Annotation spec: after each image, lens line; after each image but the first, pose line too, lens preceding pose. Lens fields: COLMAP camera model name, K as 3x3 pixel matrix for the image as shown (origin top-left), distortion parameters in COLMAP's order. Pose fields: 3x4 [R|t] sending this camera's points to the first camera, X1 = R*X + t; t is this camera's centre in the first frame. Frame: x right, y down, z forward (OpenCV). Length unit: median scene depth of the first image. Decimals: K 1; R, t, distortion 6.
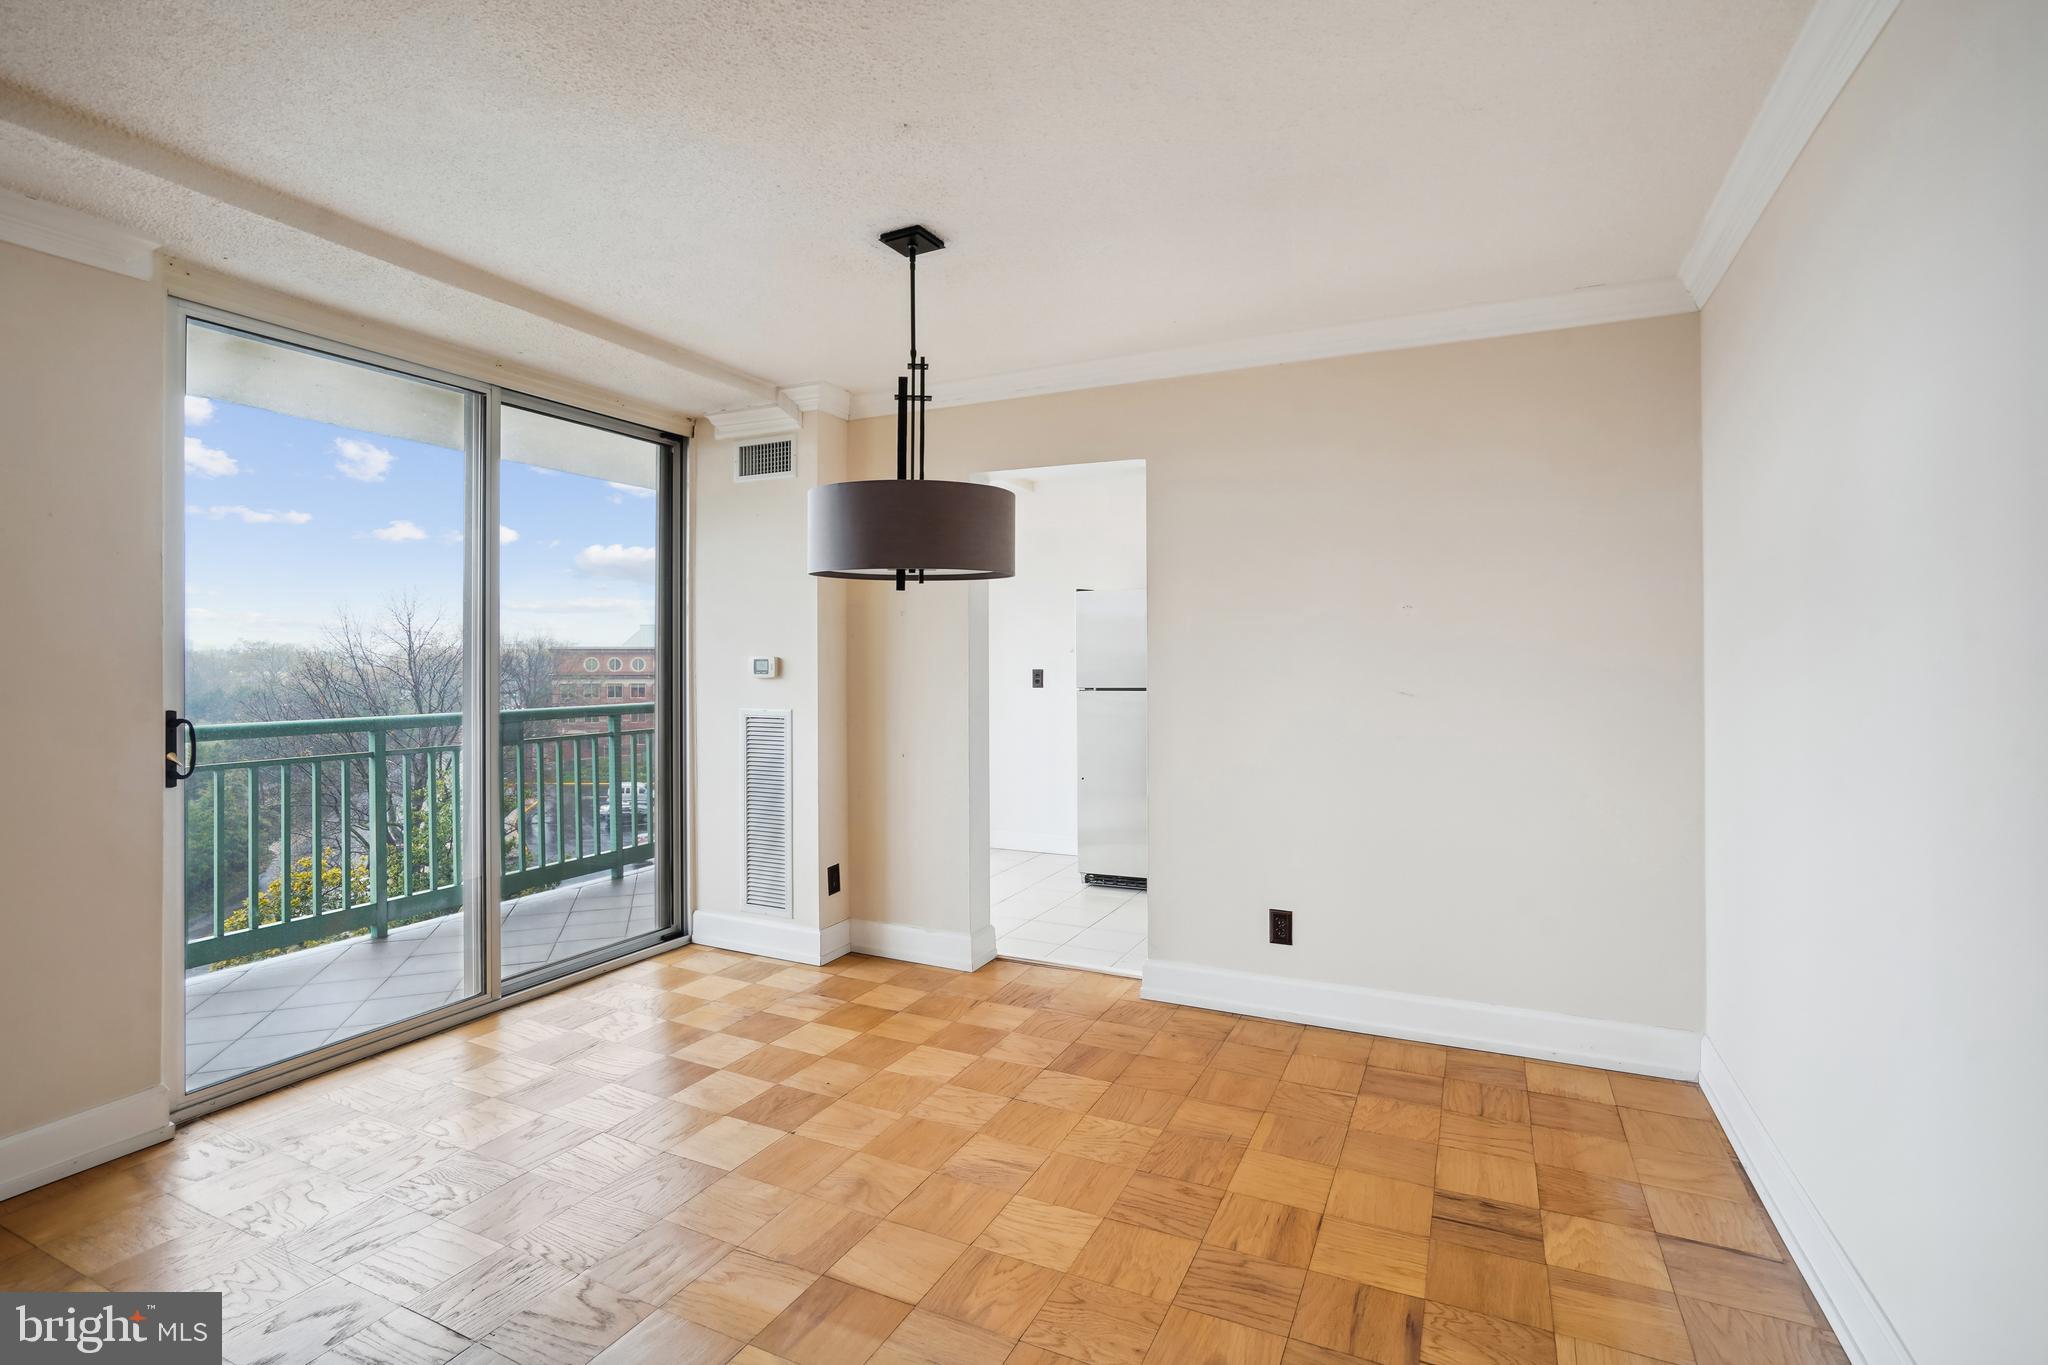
lens RADIAL K [[954.9, 0, 1043.0], [0, 954.9, 656.1], [0, 0, 1]] dist [-0.002174, 0.000327]
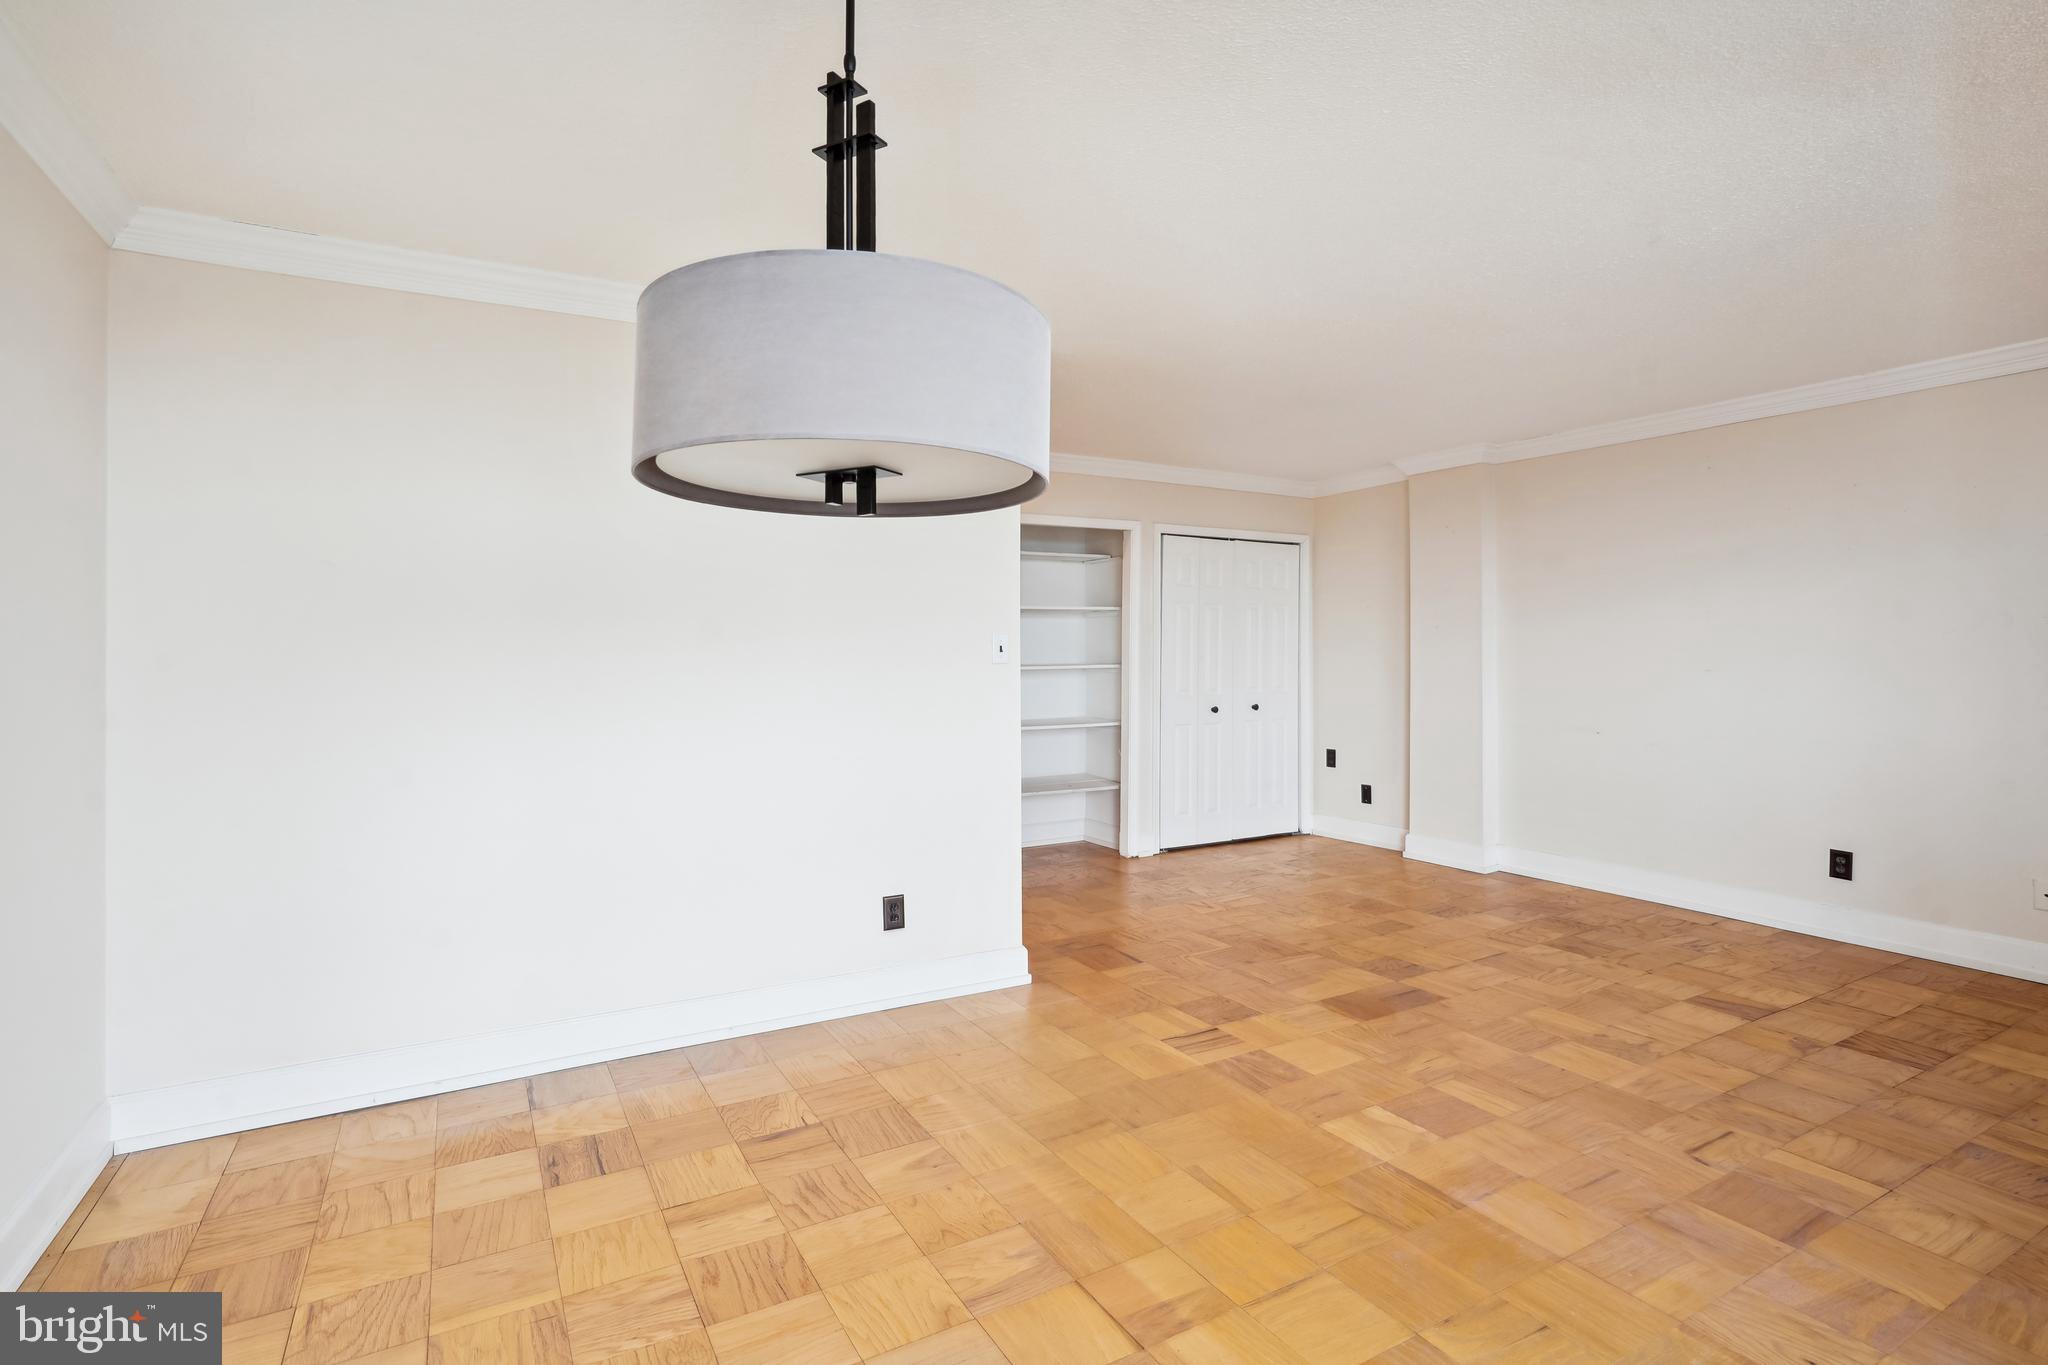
lens RADIAL K [[1002.9, 0, 1029.0], [0, 1002.9, 655.2], [0, 0, 1]] dist [-0.040241, 0.023995]
pose [[-0.812424, 0.005826, 0.583037, -0.379592], [0.006718, 0.999977, -0.000632, 0.014942], [-0.583028, 0.003404, -0.812445, 1.009842]]
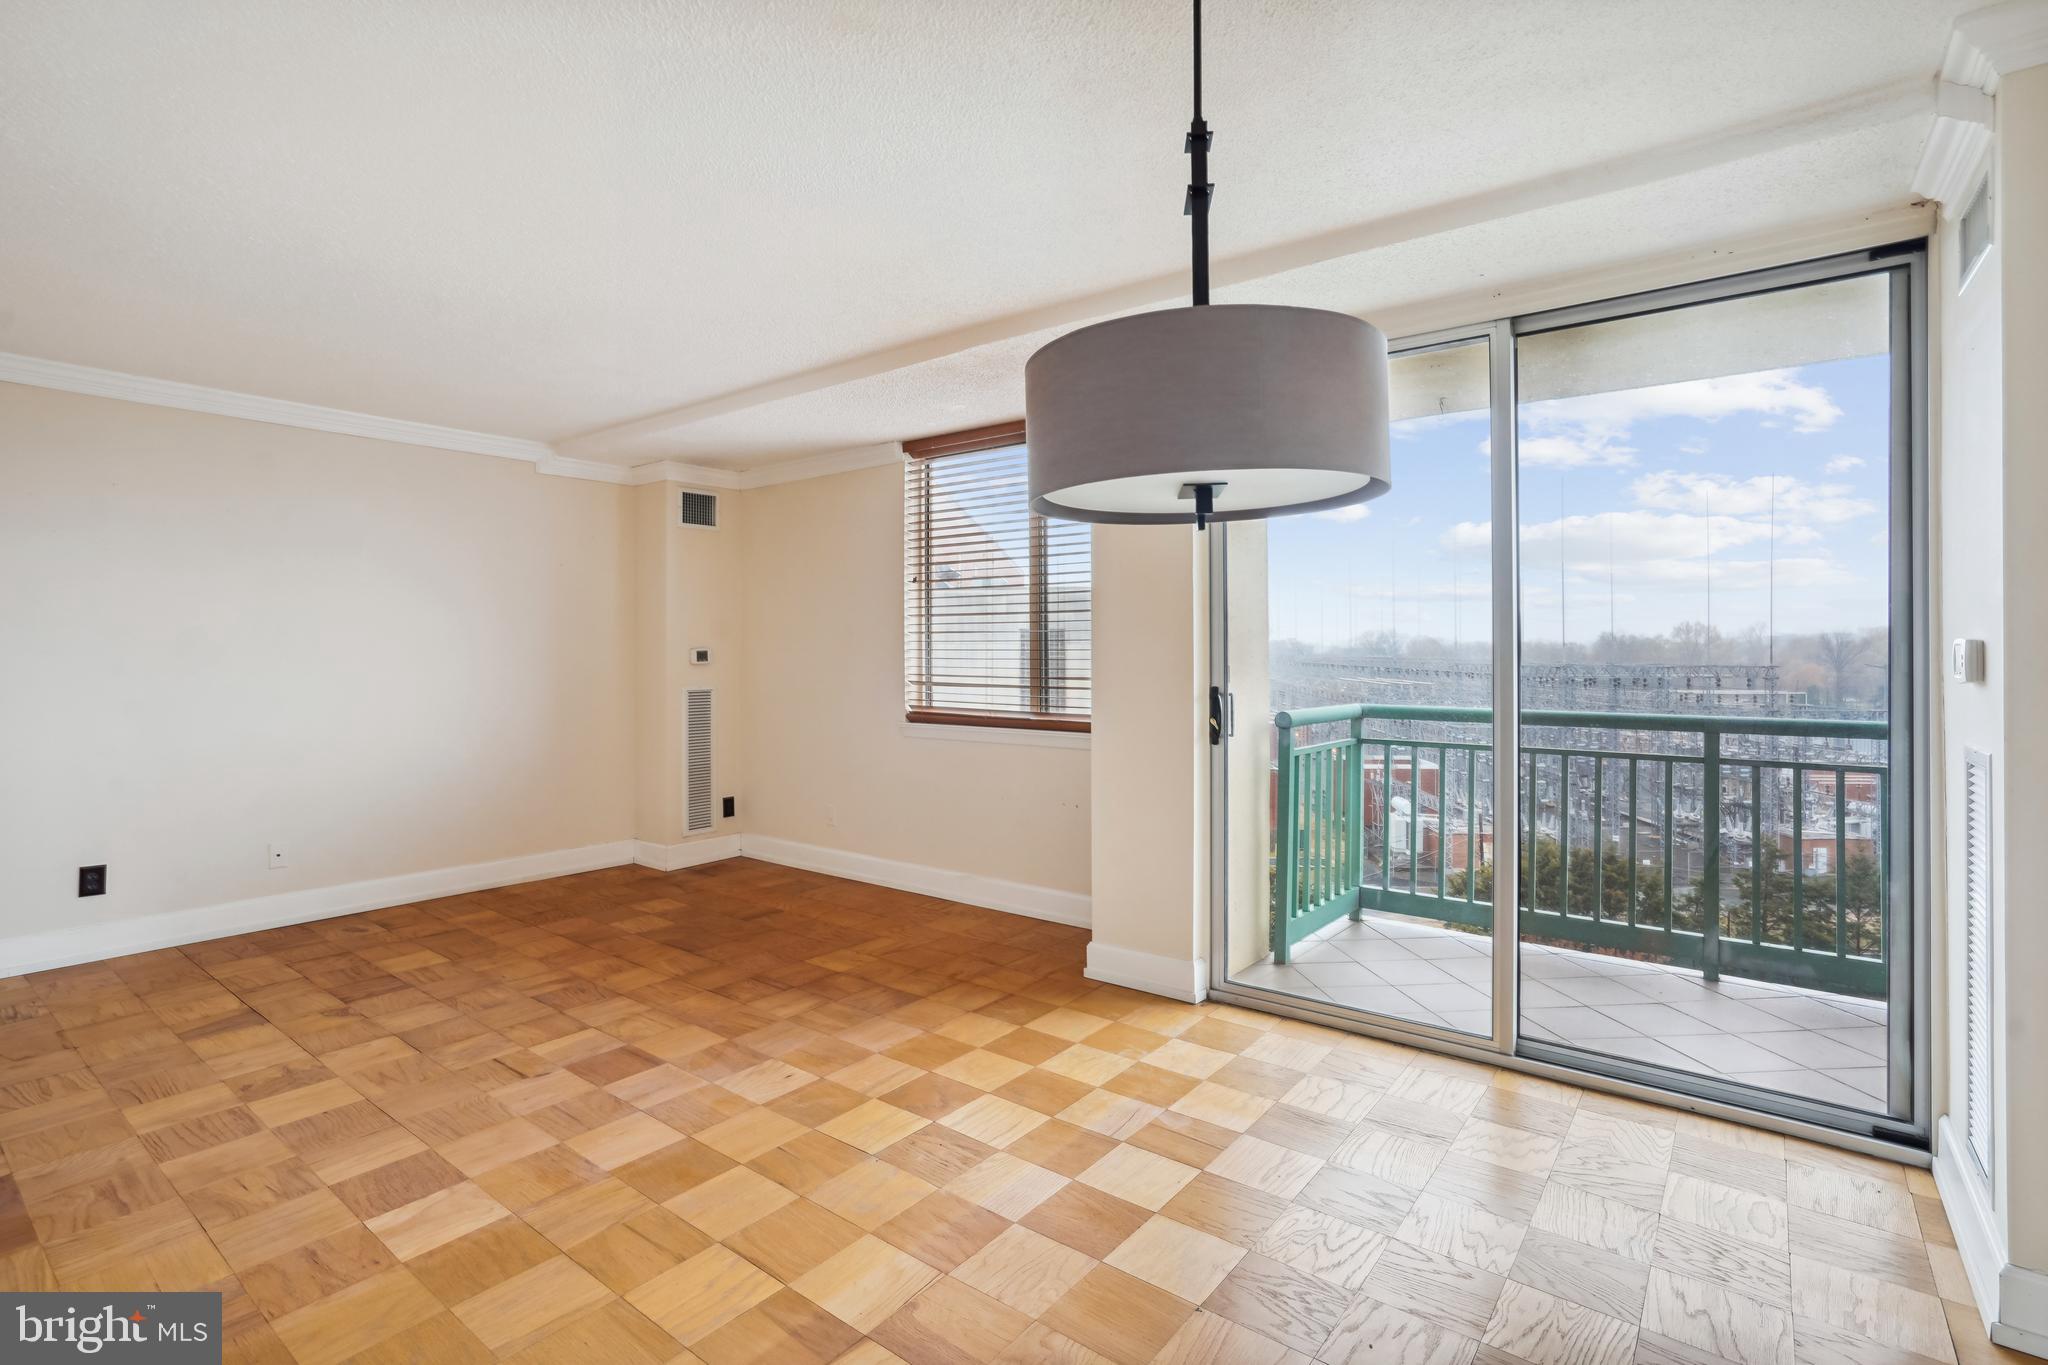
lens RADIAL K [[969.7, 0, 991.7], [0, 969.7, 660.4], [0, 0, 1]] dist [-0.044303, 0.021343]
pose [[-0.241511, 0.007495, -0.970369, 0.343725], [0.001343, 0.999972, 0.007389, 0.008525], [0.970397, 0.000482, -0.241514, 0.752676]]
